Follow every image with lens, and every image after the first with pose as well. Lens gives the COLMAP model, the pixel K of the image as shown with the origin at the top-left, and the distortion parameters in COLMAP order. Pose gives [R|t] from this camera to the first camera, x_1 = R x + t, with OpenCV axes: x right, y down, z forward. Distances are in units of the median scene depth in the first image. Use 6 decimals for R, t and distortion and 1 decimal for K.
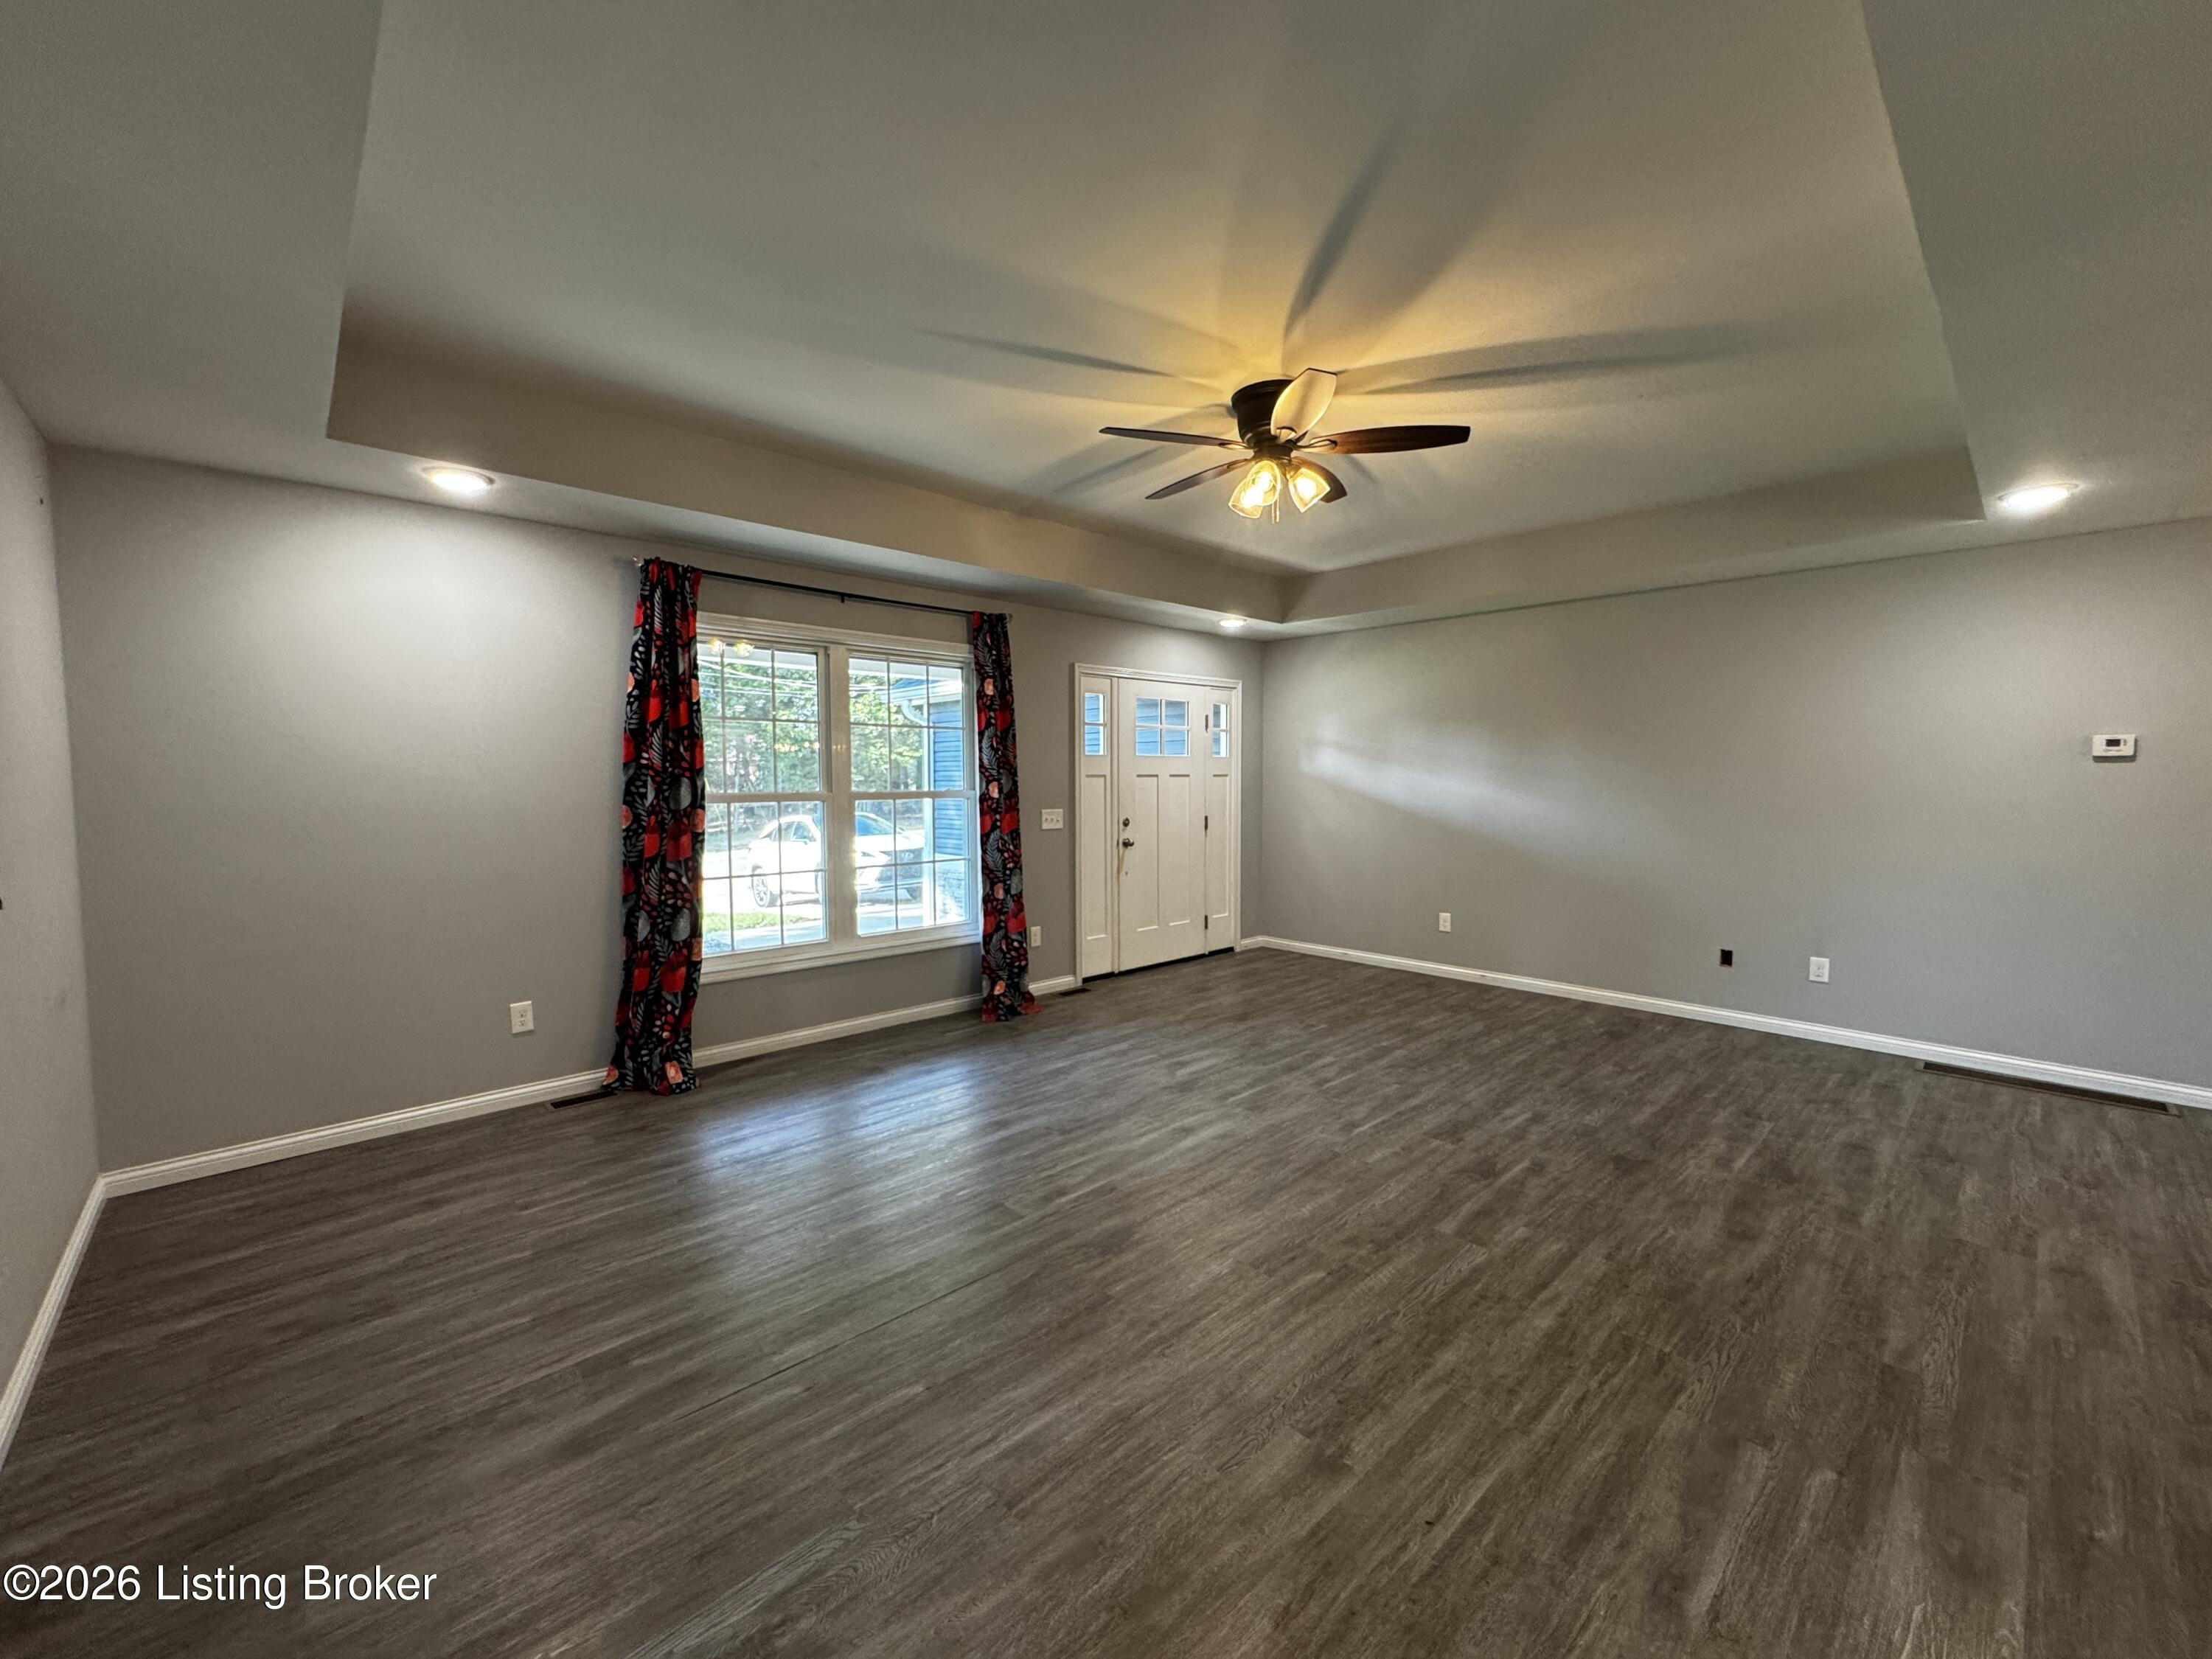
lens RADIAL K [[888.1, 0, 1103.6], [0, 888.1, 832.5], [0, 0, 1]] dist [-0.003600, 0.000355]
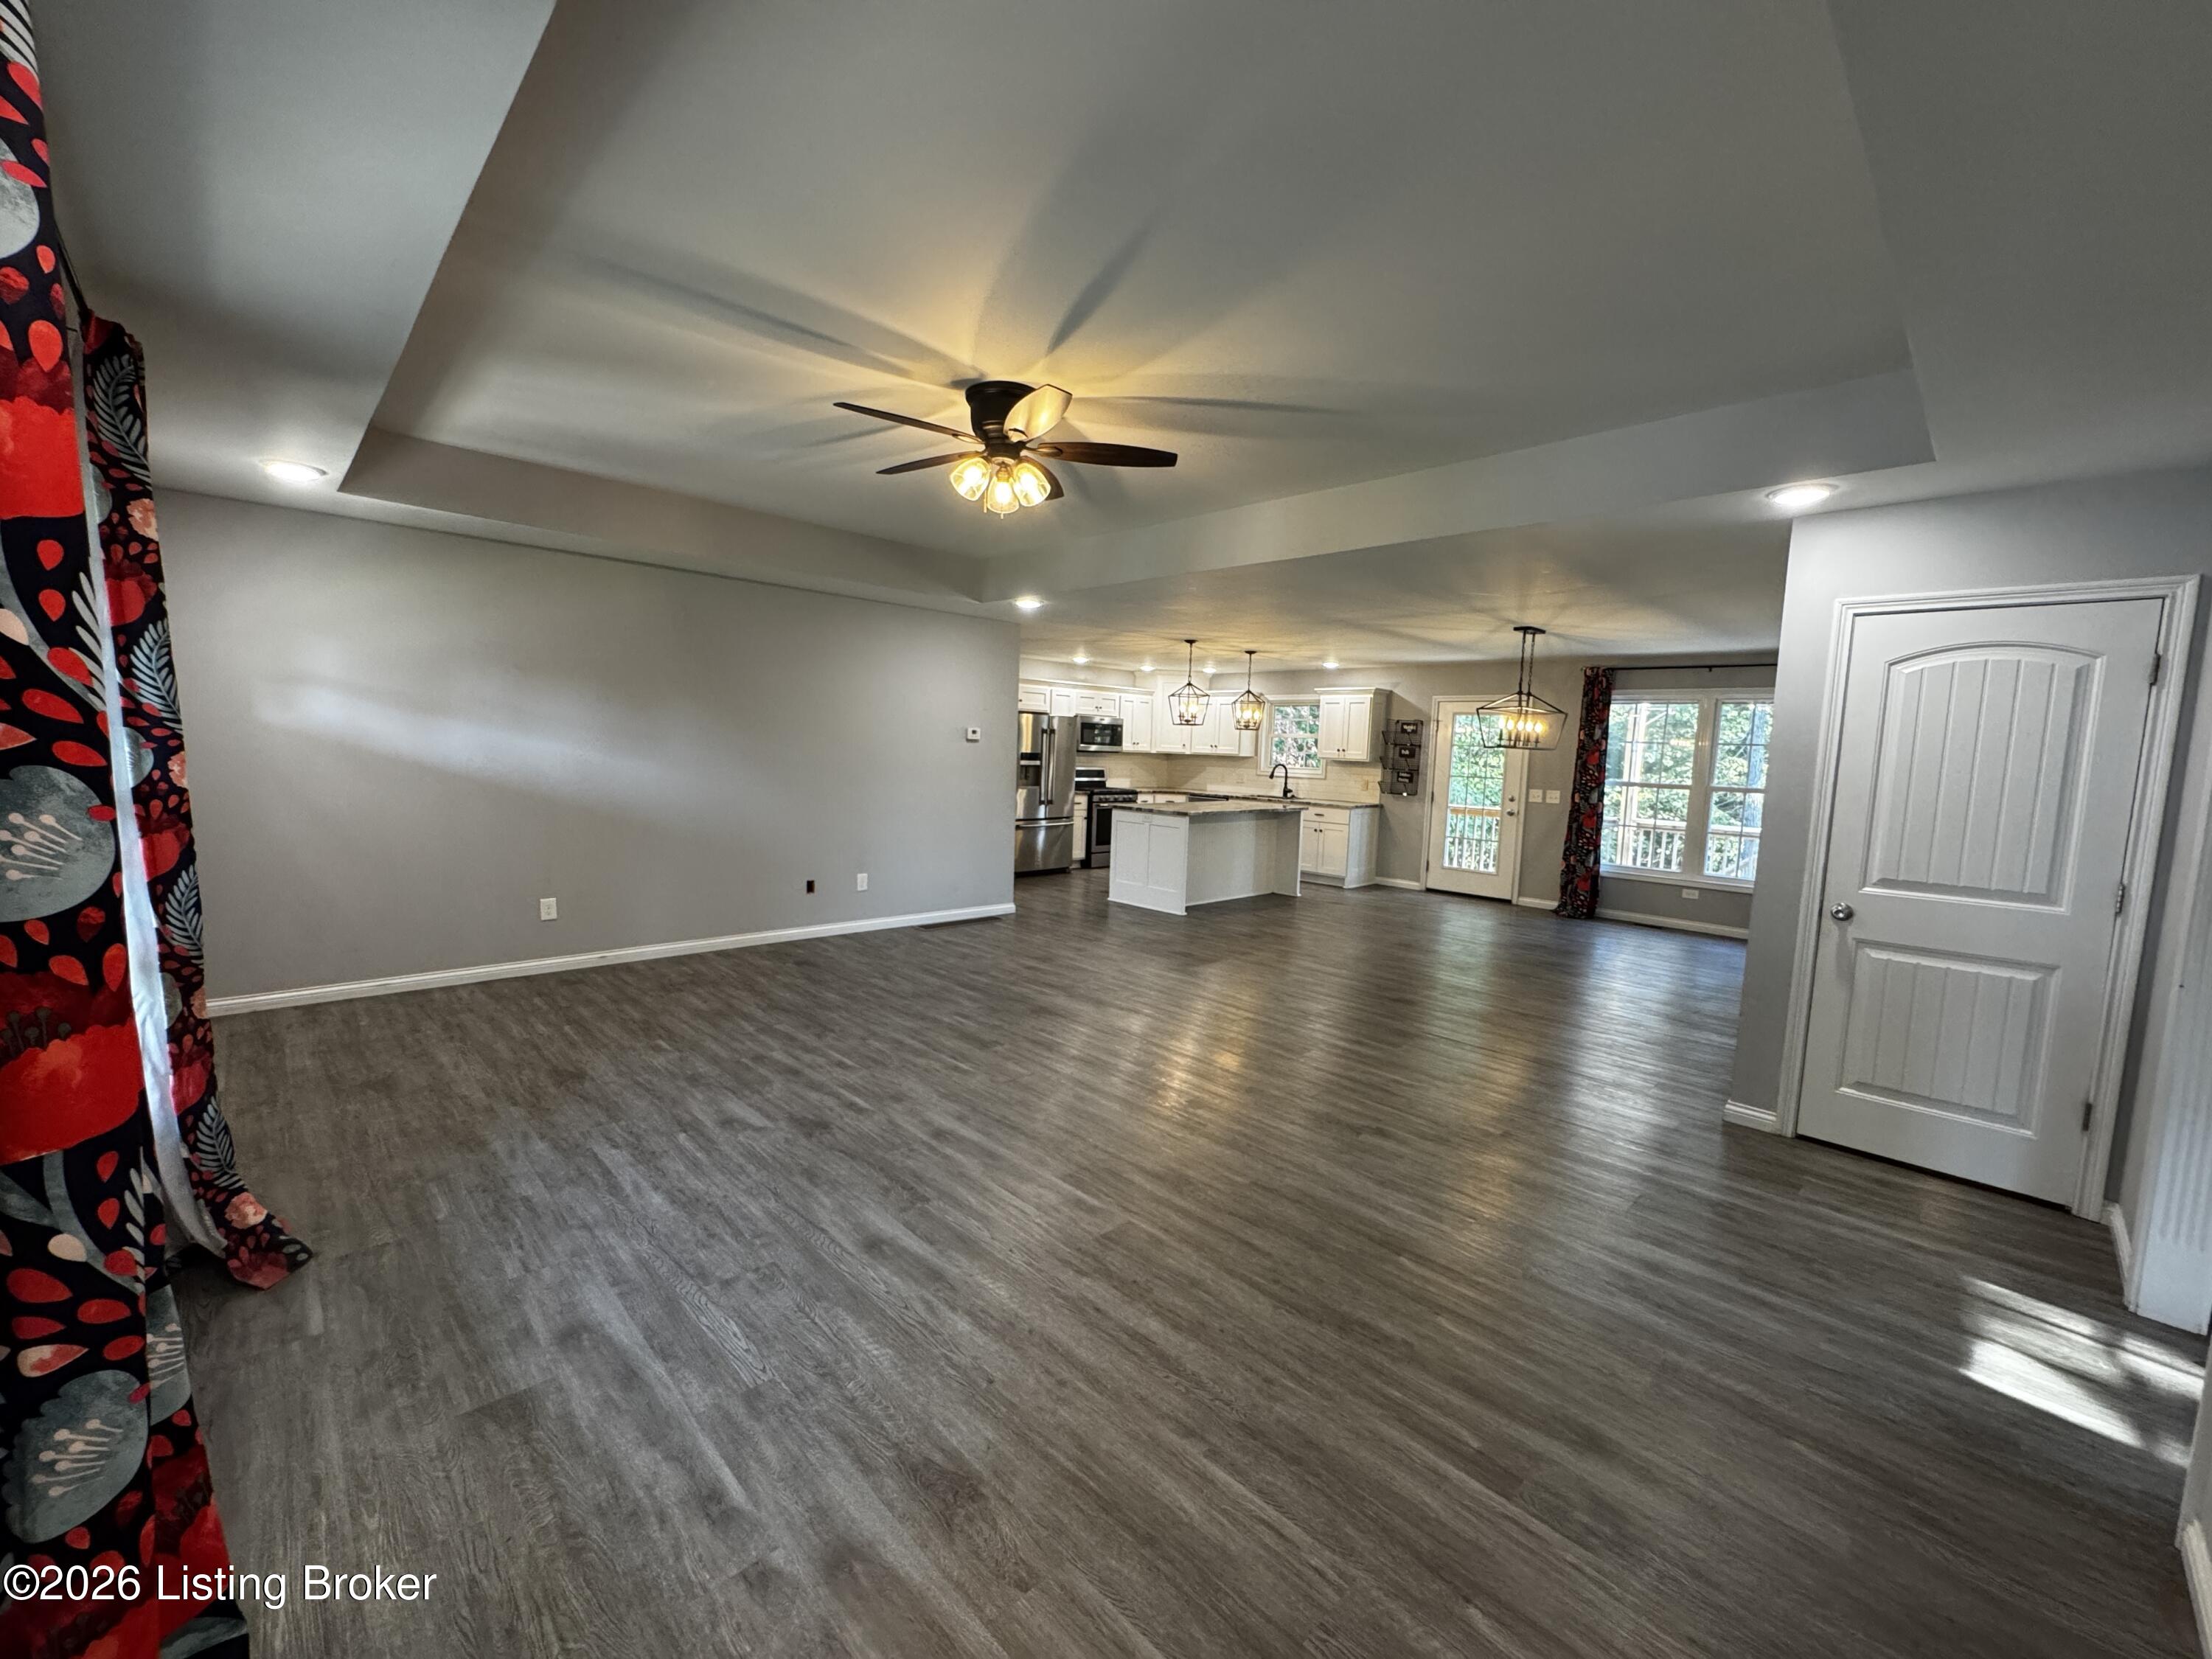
lens RADIAL K [[888.1, 0, 1106.7], [0, 888.1, 836.6], [0, 0, 1]] dist [-0.003600, 0.000355]
pose [[-0.022084, -0.100178, 0.994724, -0.704872], [0.026761, 0.994551, 0.100755, -0.059775], [-0.999398, 0.028844, -0.019283, 0.716028]]
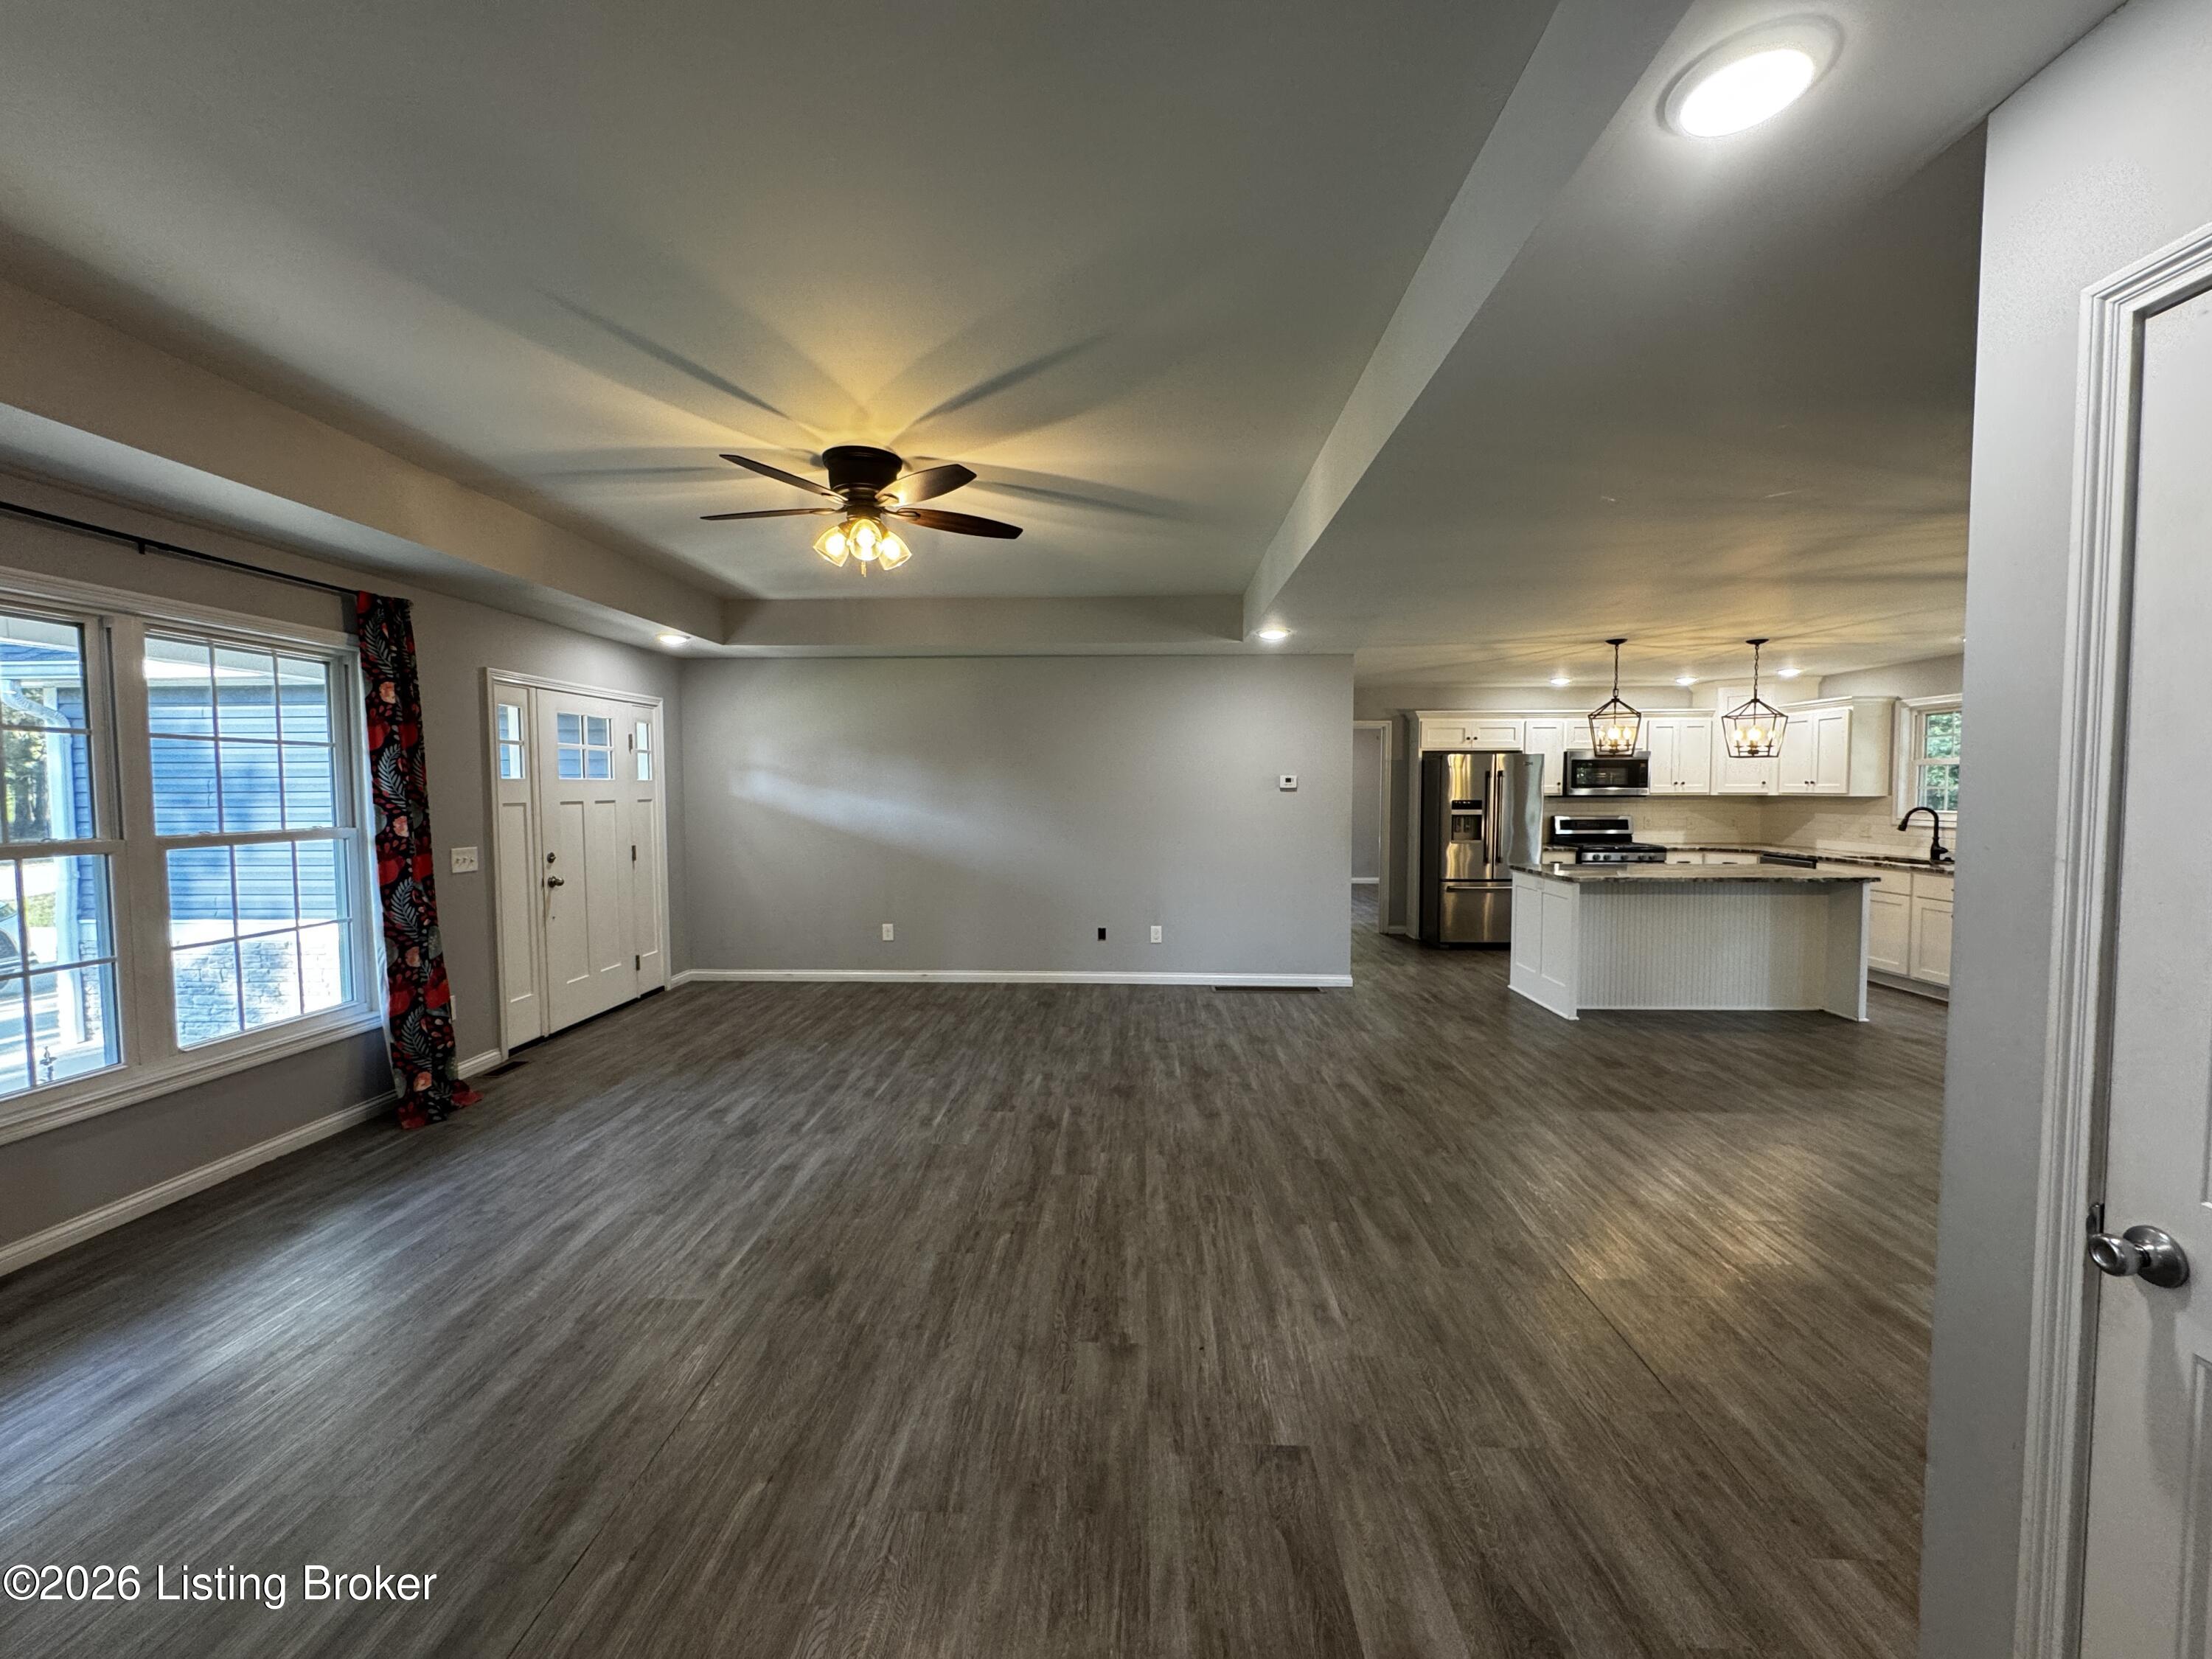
lens RADIAL K [[888.1, 0, 1105.9], [0, 888.1, 836.4], [0, 0, 1]] dist [-0.003600, 0.000355]
pose [[0.711681, -0.038997, 0.701419, -0.288846], [0.045081, 0.998935, 0.009797, -0.024784], [-0.701055, 0.024648, 0.712681, 0.030417]]
